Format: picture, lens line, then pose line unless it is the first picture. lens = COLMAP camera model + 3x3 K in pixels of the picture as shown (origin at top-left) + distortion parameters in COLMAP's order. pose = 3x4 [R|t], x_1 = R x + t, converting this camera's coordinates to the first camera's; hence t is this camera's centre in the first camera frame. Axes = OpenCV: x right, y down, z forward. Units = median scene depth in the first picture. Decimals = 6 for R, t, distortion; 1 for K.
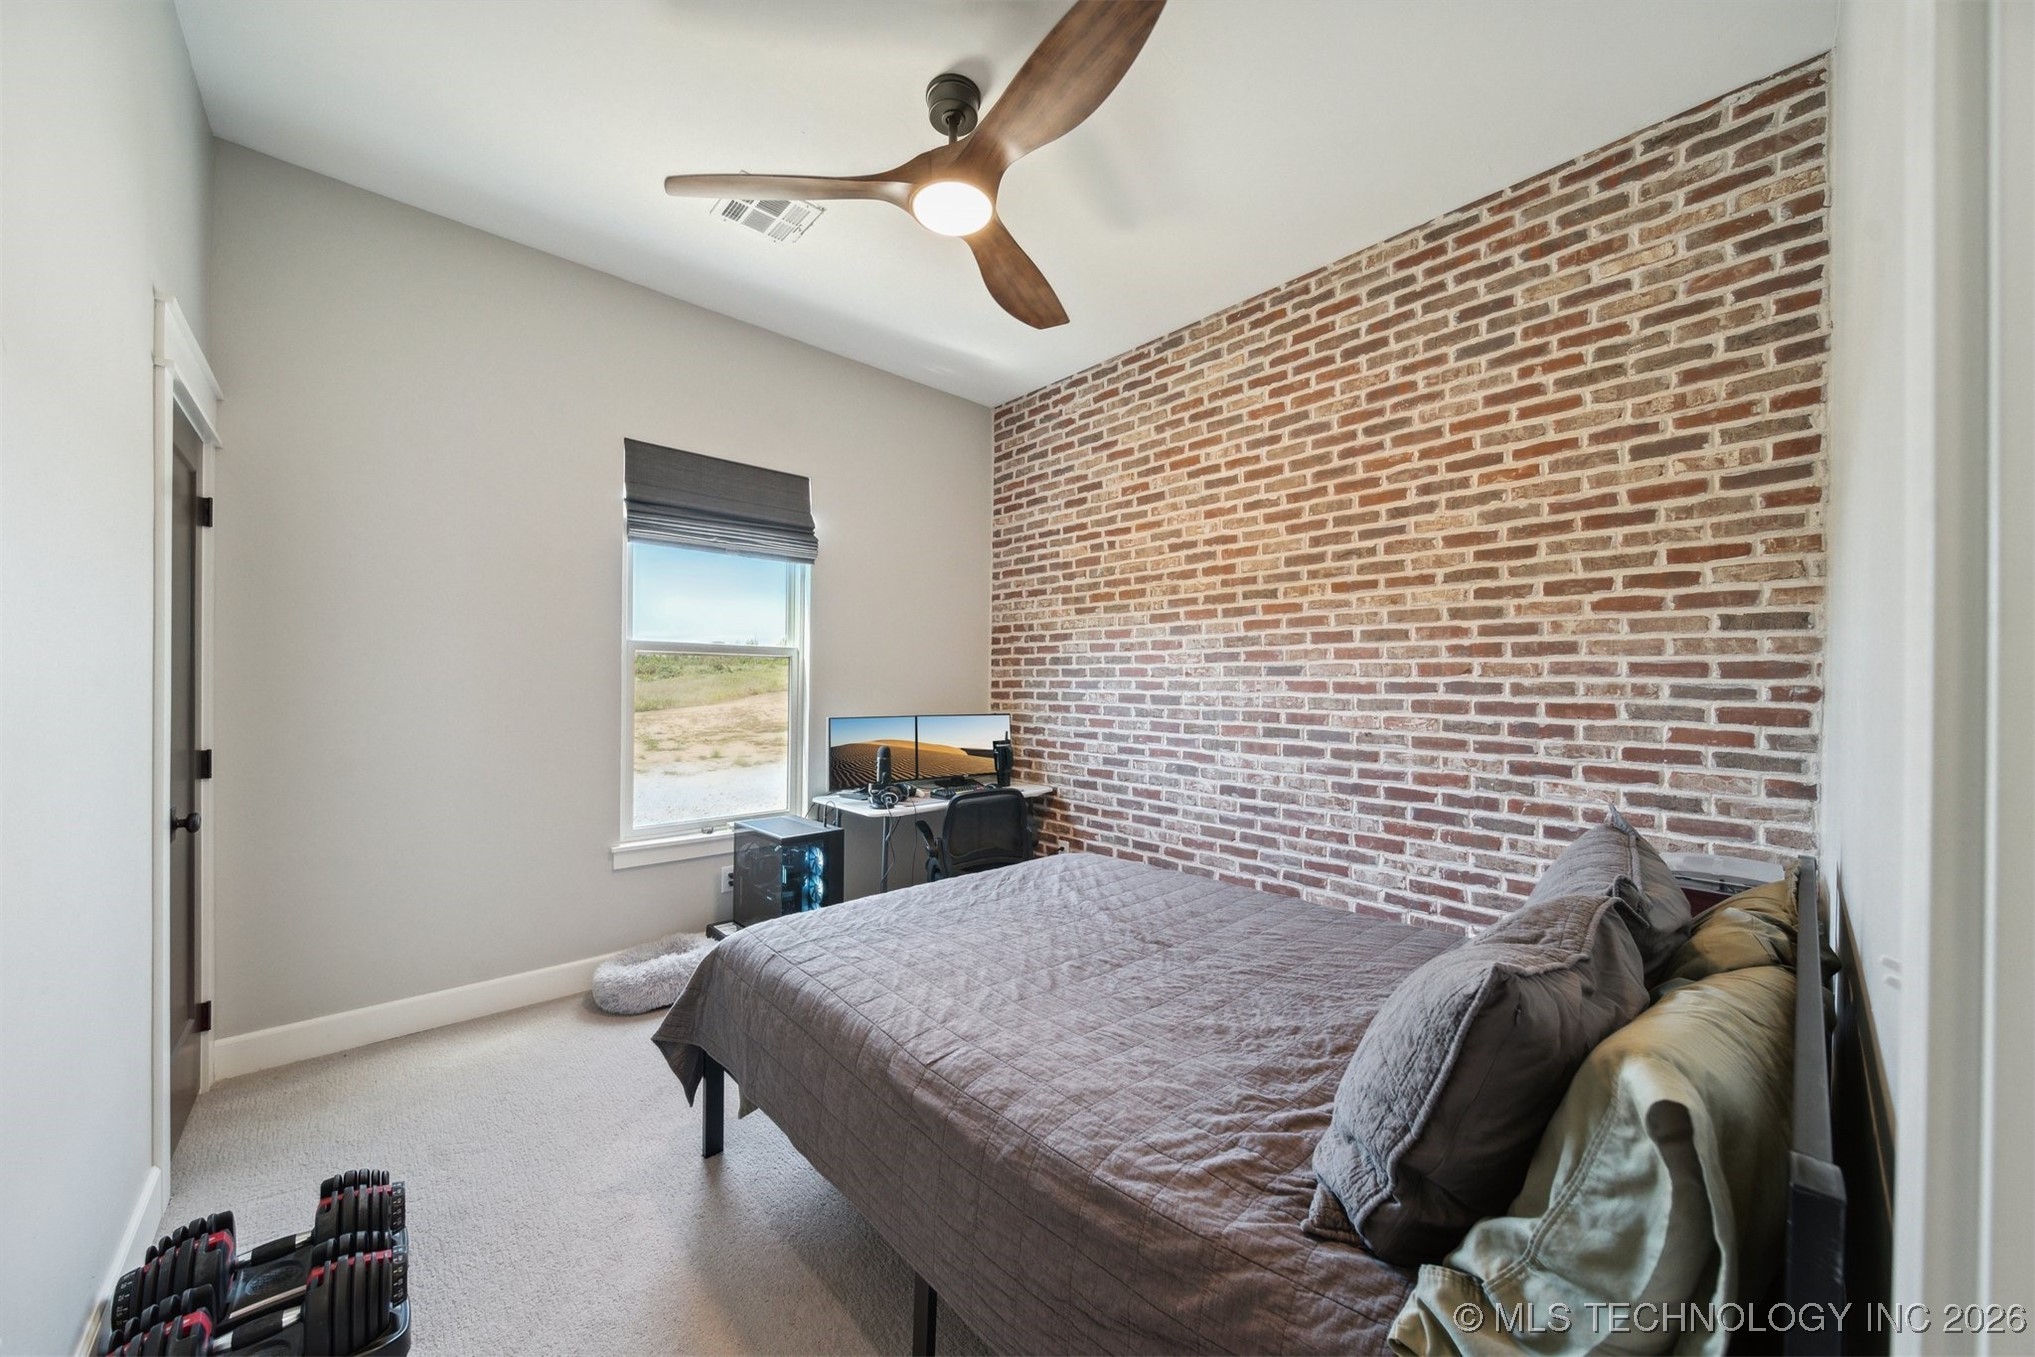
lens RADIAL K [[715.3, 0, 1017.2], [0, 715.3, 684.2], [0, 0, 1]] dist [-0.001763, -0.000572]
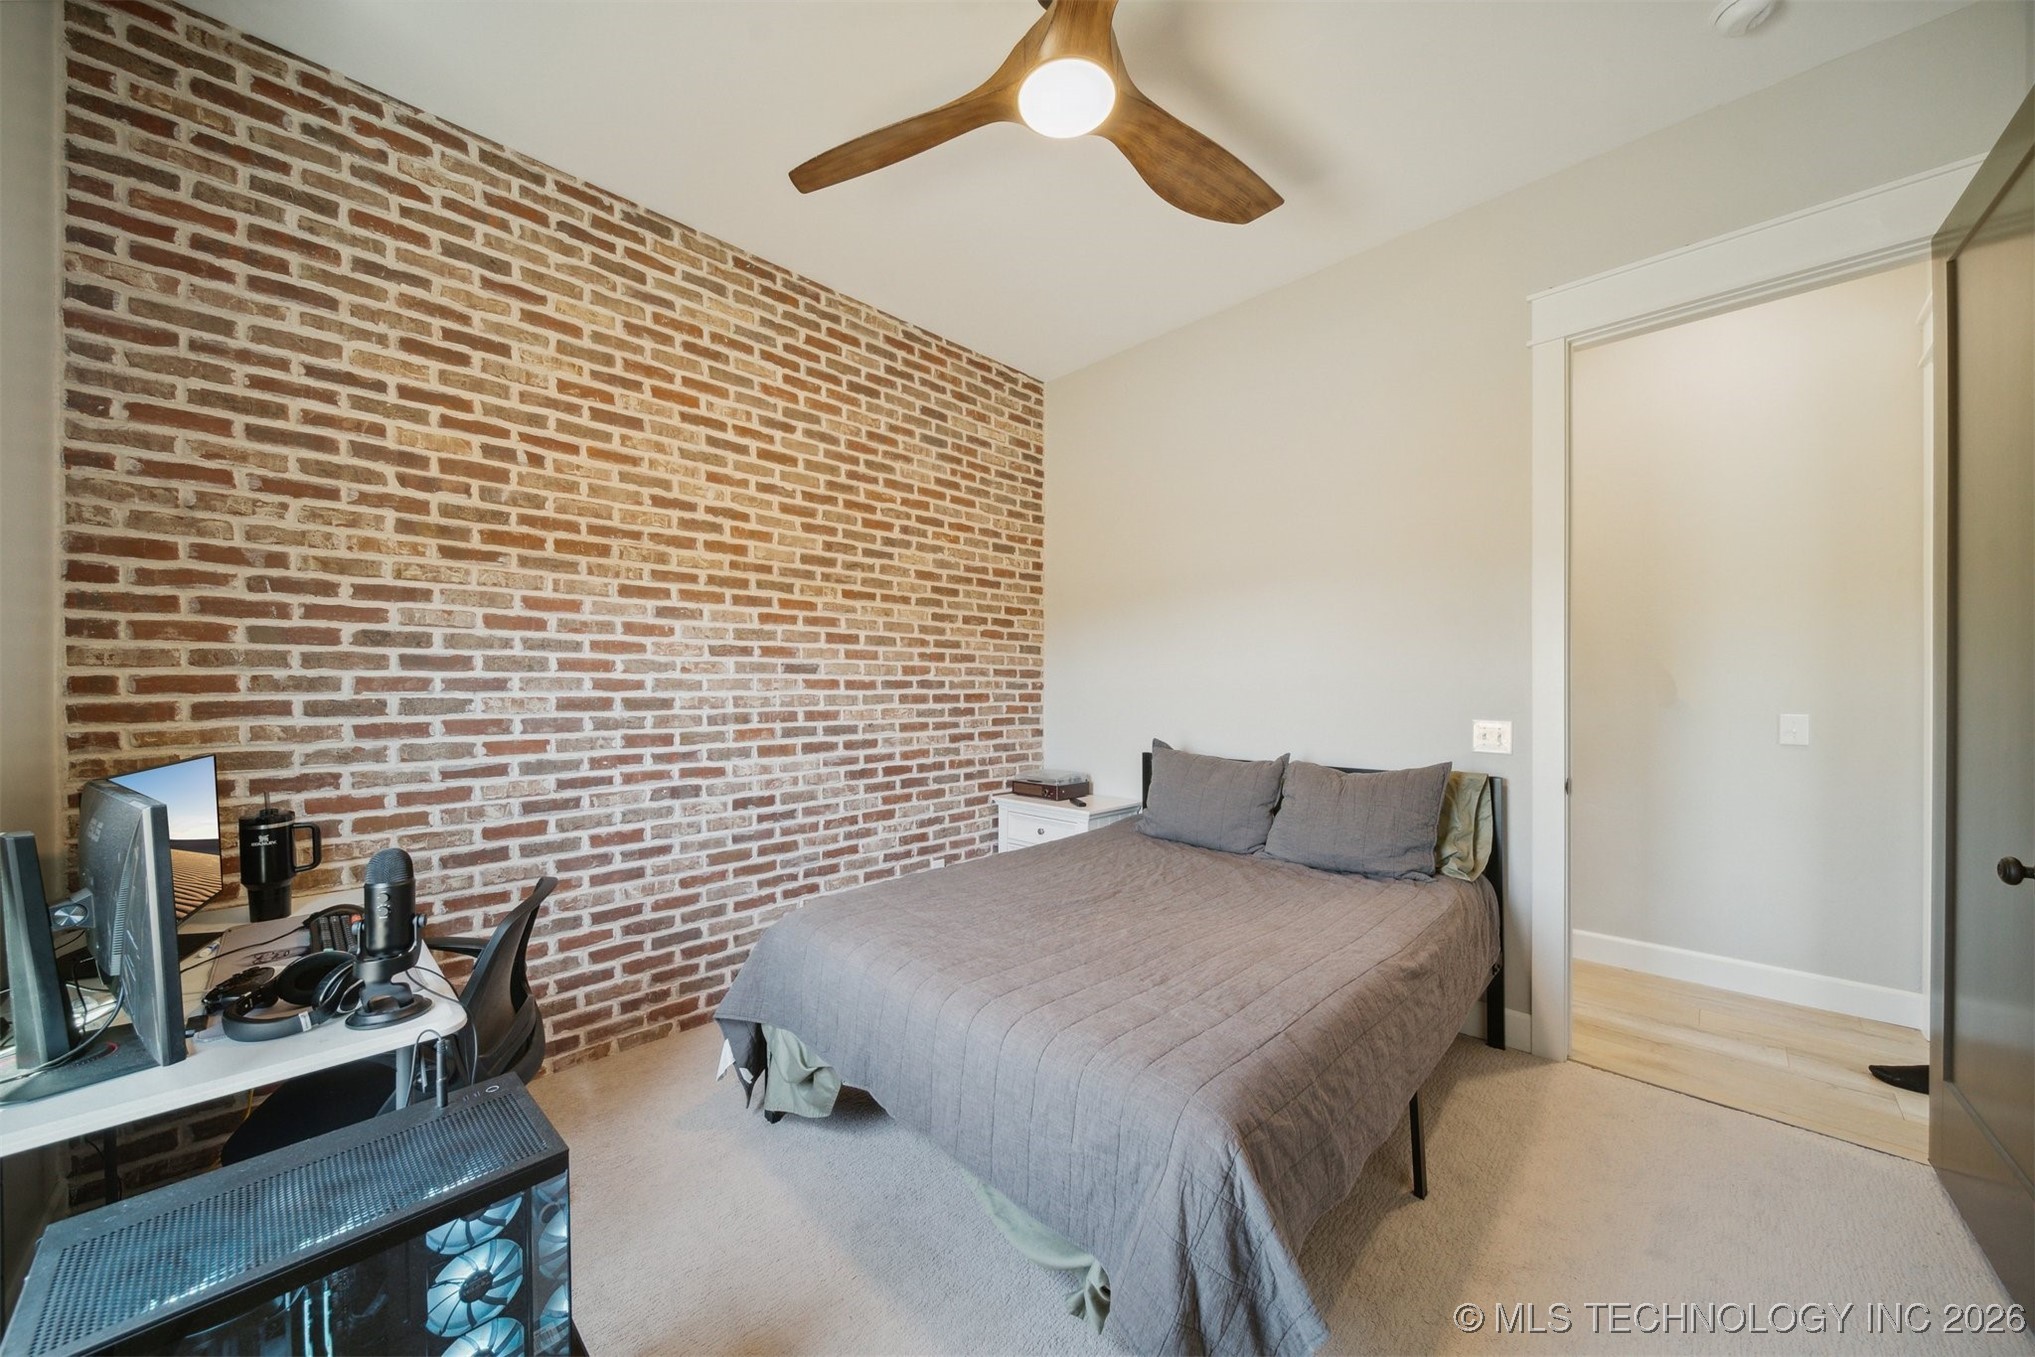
lens RADIAL K [[715.3, 0, 1018.2], [0, 715.3, 686.1], [0, 0, 1]] dist [-0.001763, -0.000572]
pose [[-0.047684, -0.009249, 0.998820, -0.613093], [0.001128, 0.999956, 0.009314, -0.003153], [-0.998862, 0.001571, -0.047672, 0.728145]]
